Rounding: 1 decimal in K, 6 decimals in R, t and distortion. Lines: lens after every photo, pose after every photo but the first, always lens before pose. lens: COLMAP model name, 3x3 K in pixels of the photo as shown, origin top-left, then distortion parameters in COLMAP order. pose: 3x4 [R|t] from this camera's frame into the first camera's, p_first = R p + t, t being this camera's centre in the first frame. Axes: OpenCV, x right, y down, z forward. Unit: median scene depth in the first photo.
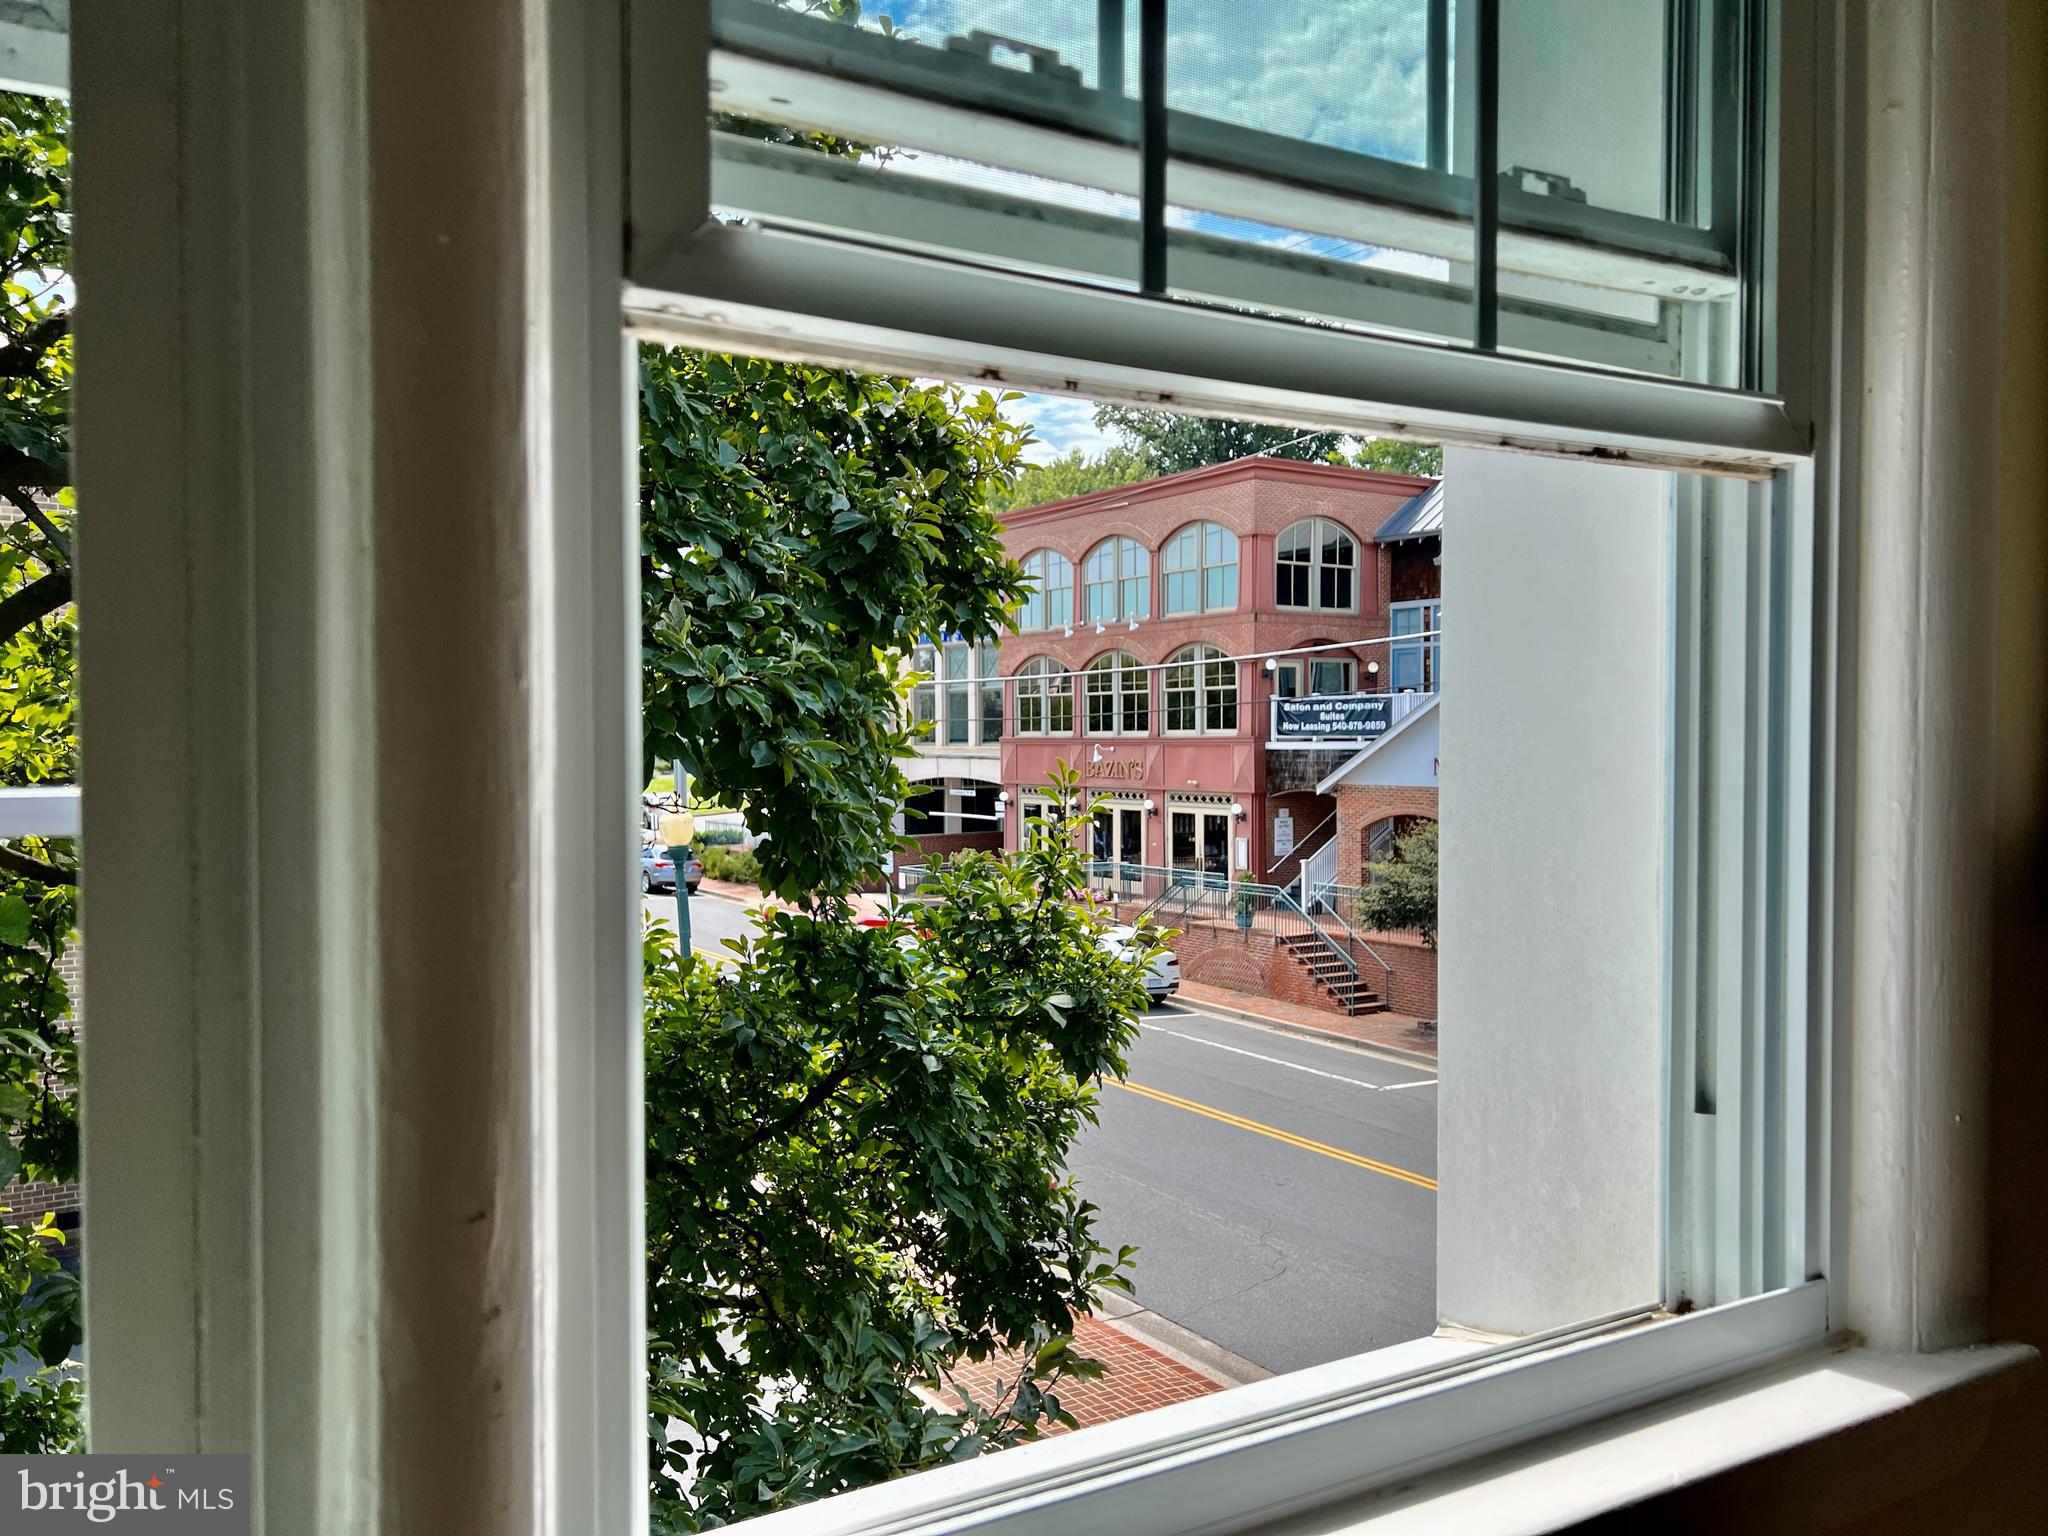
lens RADIAL K [[1575.2, 0, 1024.0], [0, 1575.2, 768.0], [0, 0, 1]] dist [0.000790, 0.000046]
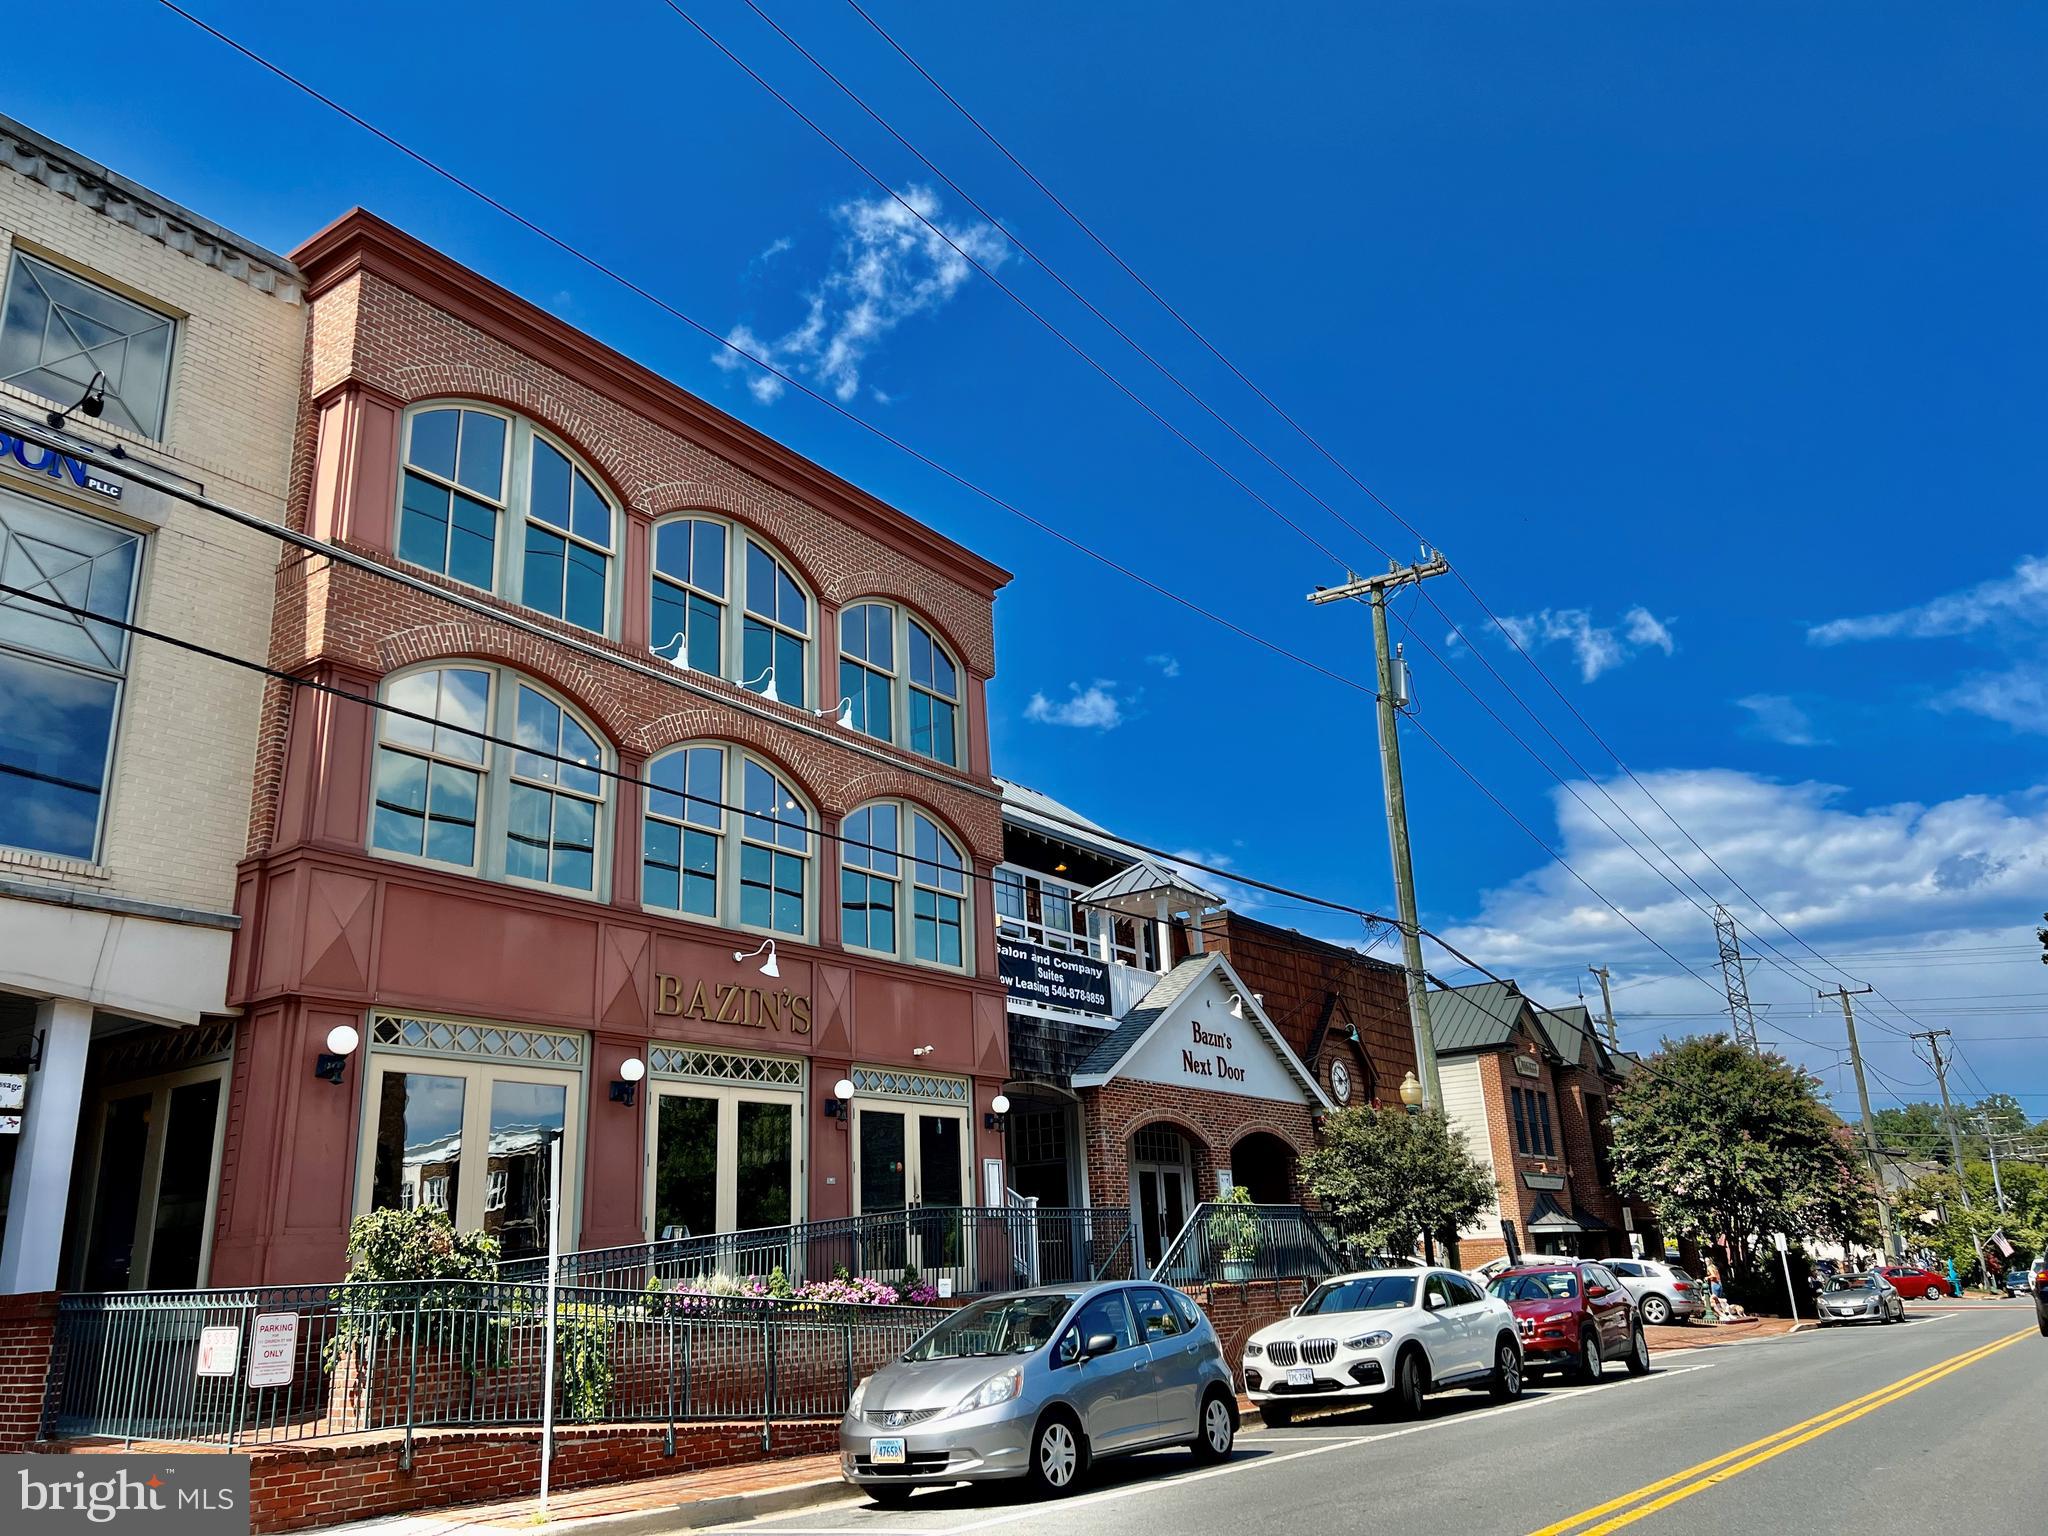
lens RADIAL K [[1575.2, 0, 1024.0], [0, 1575.2, 768.0], [0, 0, 1]] dist [0.000790, 0.000046]
pose [[-0.418881, 0.300106, 0.857015, -0.410743], [0.069948, 0.951666, -0.299062, 0.084978], [-0.905343, -0.065325, -0.419627, 1.300684]]
